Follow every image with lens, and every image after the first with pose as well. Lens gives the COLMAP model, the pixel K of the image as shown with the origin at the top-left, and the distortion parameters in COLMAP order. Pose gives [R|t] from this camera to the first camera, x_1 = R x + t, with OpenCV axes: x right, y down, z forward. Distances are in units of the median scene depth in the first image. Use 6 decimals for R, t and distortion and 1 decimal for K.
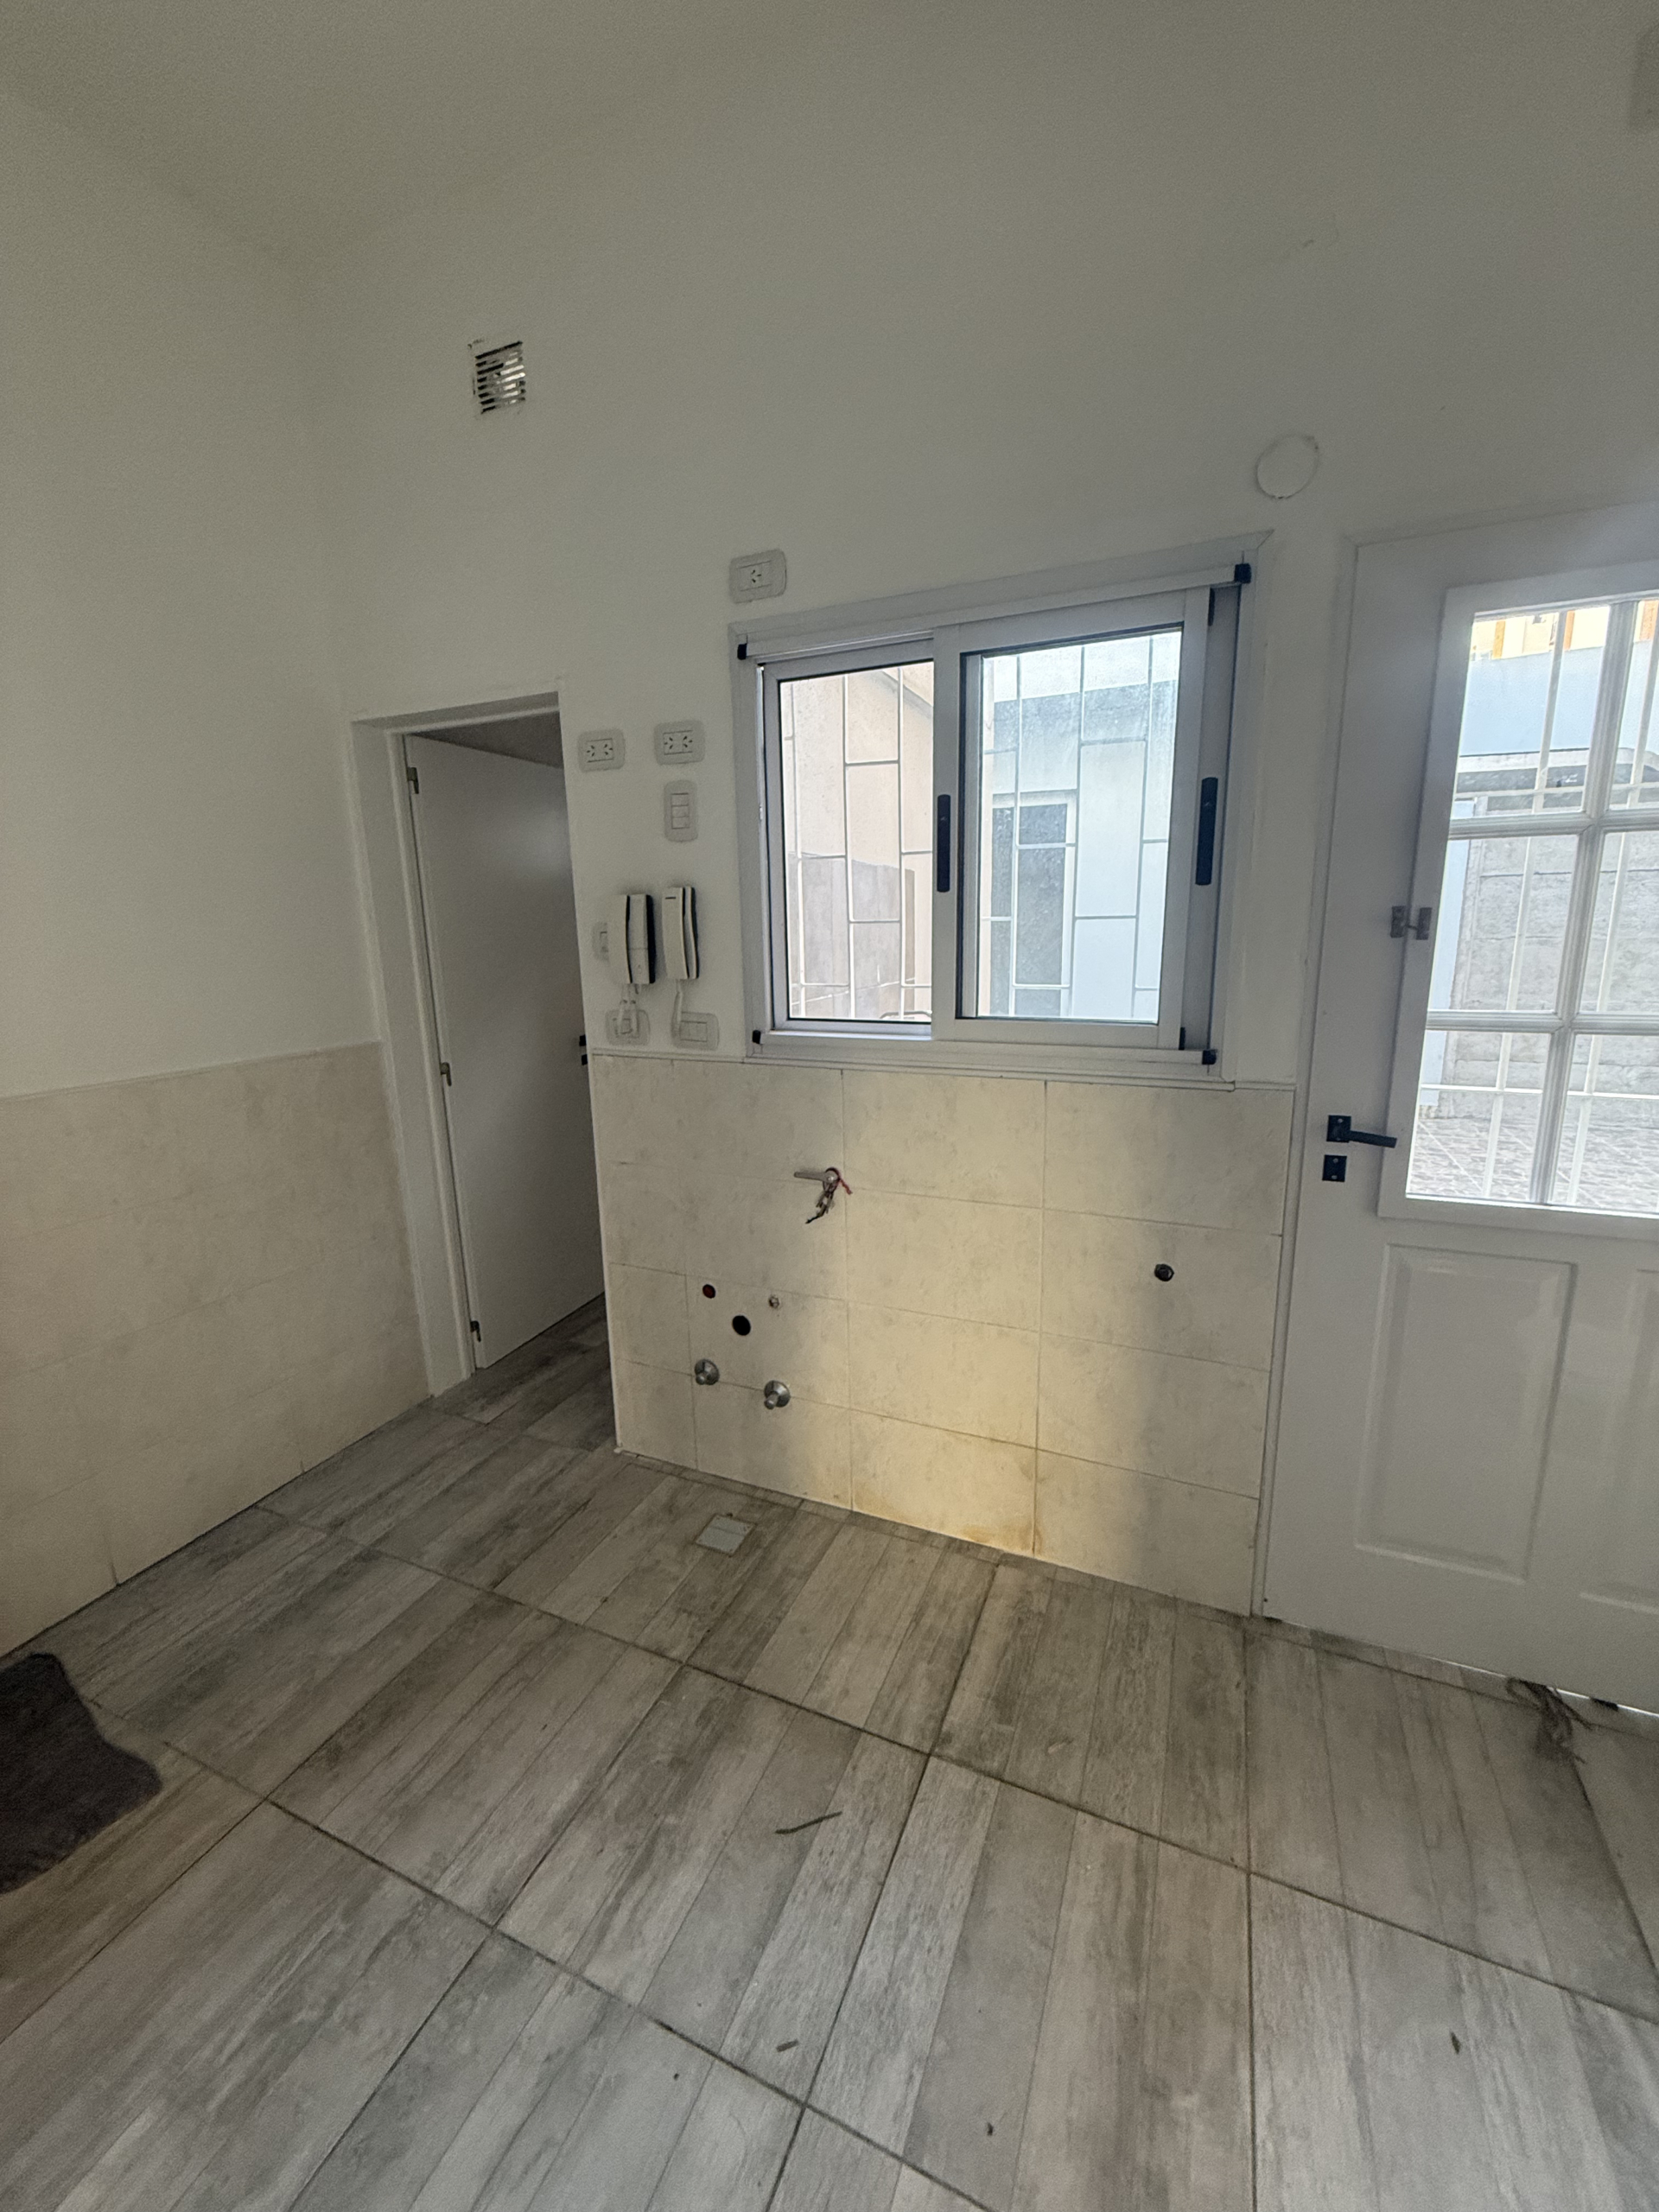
lens RADIAL K [[879.1, 0, 832.1], [0, 879.1, 1101.2], [0, 0, 1]] dist [0.000243, 0.000184]
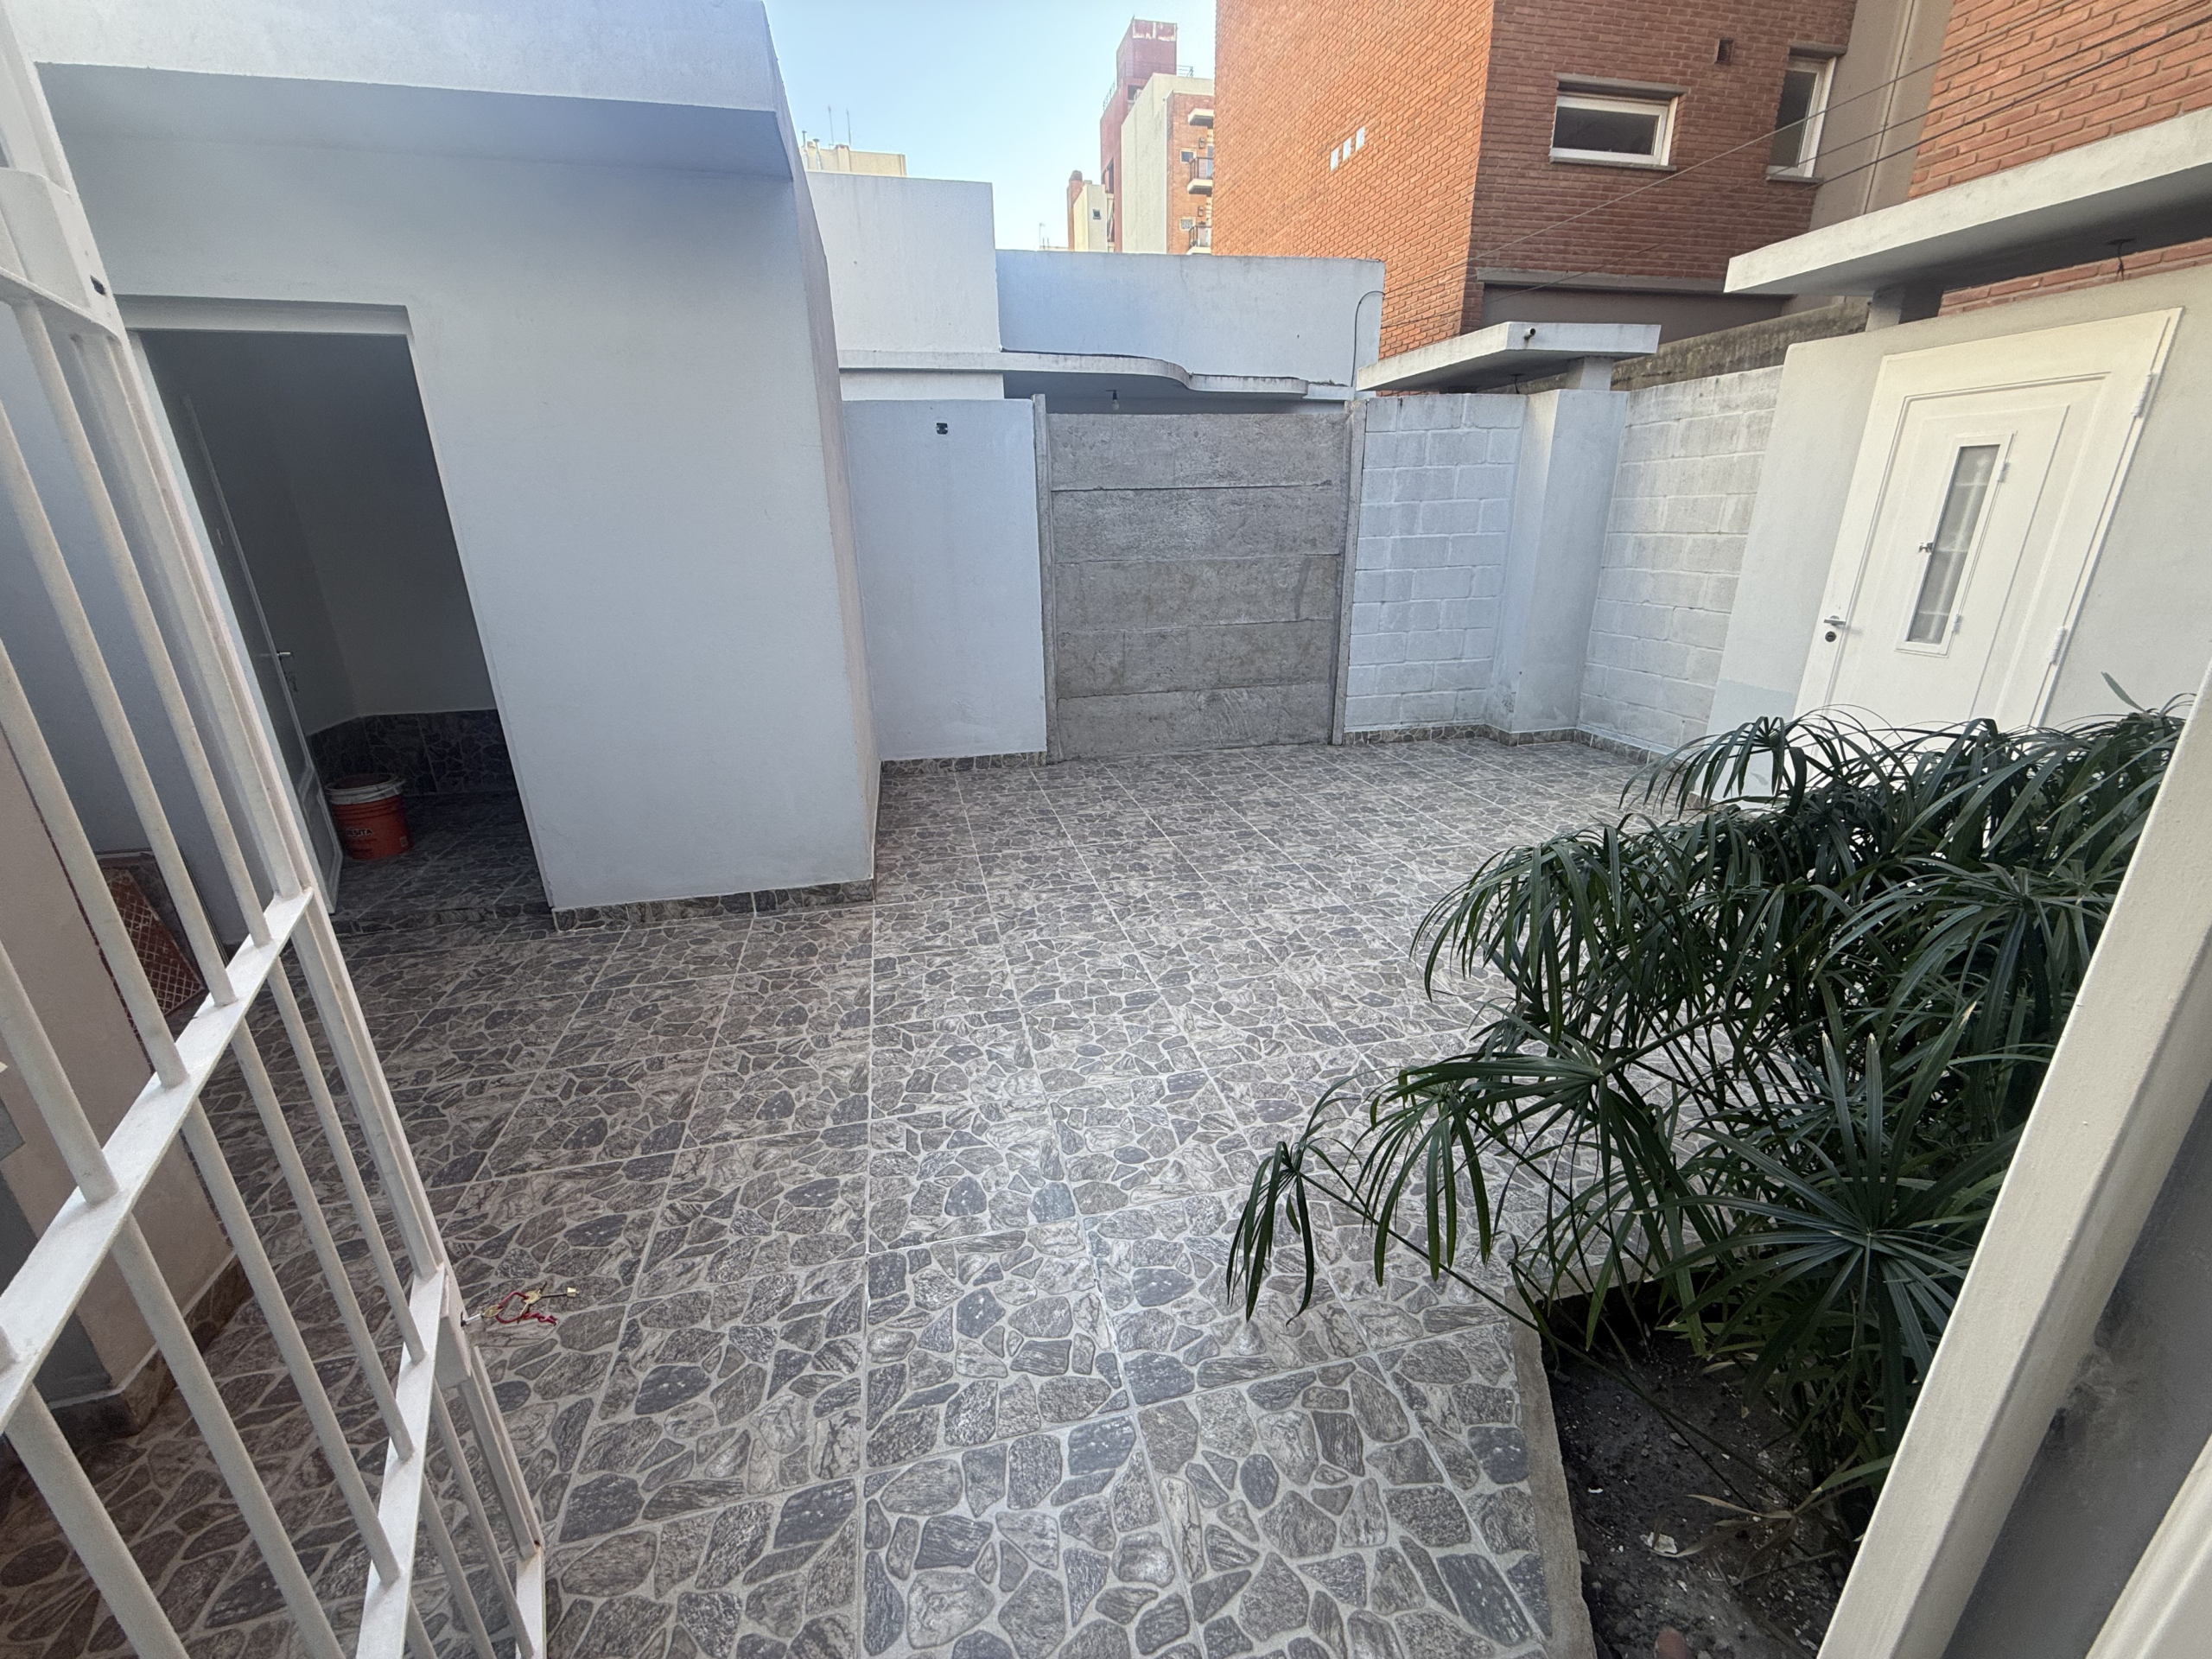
lens RADIAL K [[879.4, 0, 1102.0], [0, 879.4, 826.2], [0, 0, 1]] dist [0.000423, 0.000148]
pose [[0.802309, -0.190623, 0.565653, 0.212935], [0.122077, 0.980007, 0.157108, -0.057656], [-0.584292, -0.056996, 0.809539, 0.234021]]
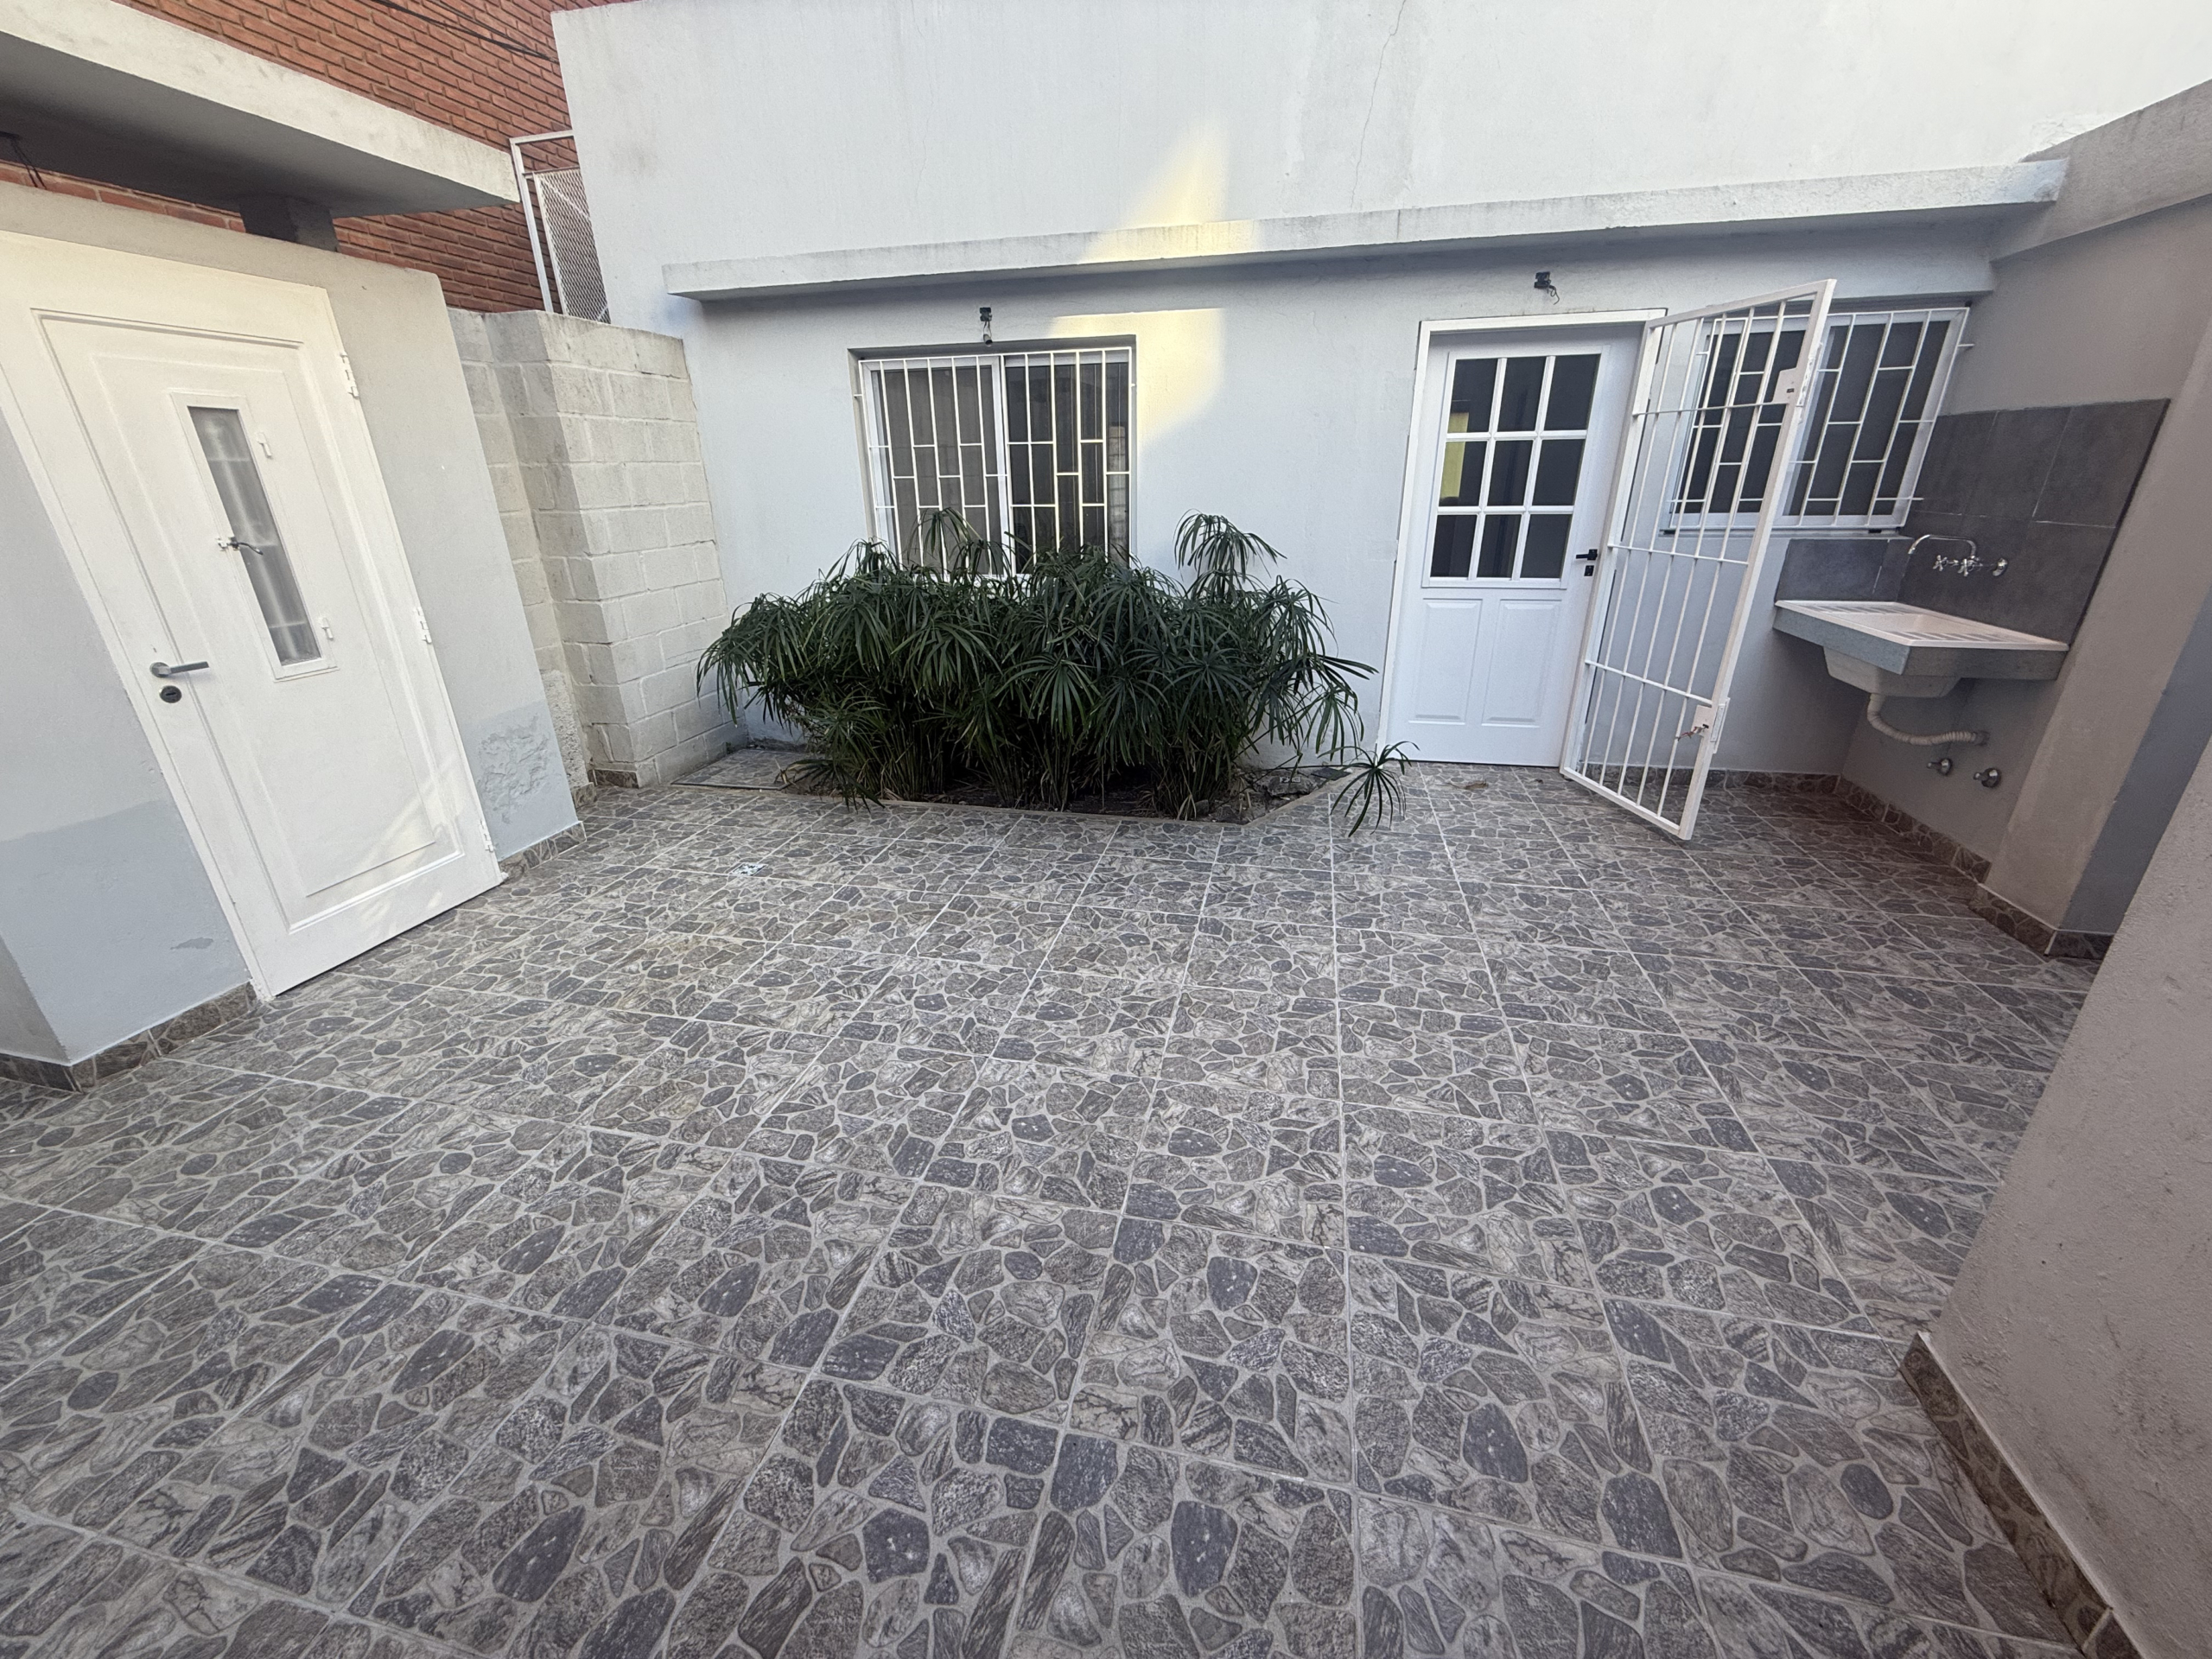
lens RADIAL K [[878.9, 0, 1101.9], [0, 878.9, 826.1], [0, 0, 1]] dist [0.000109, 0.000560]
pose [[-0.982400, 0.103264, -0.155648, 0.683899], [-0.000727, 0.831167, 0.556023, -0.207039], [0.186787, 0.546350, -0.816463, 0.912023]]
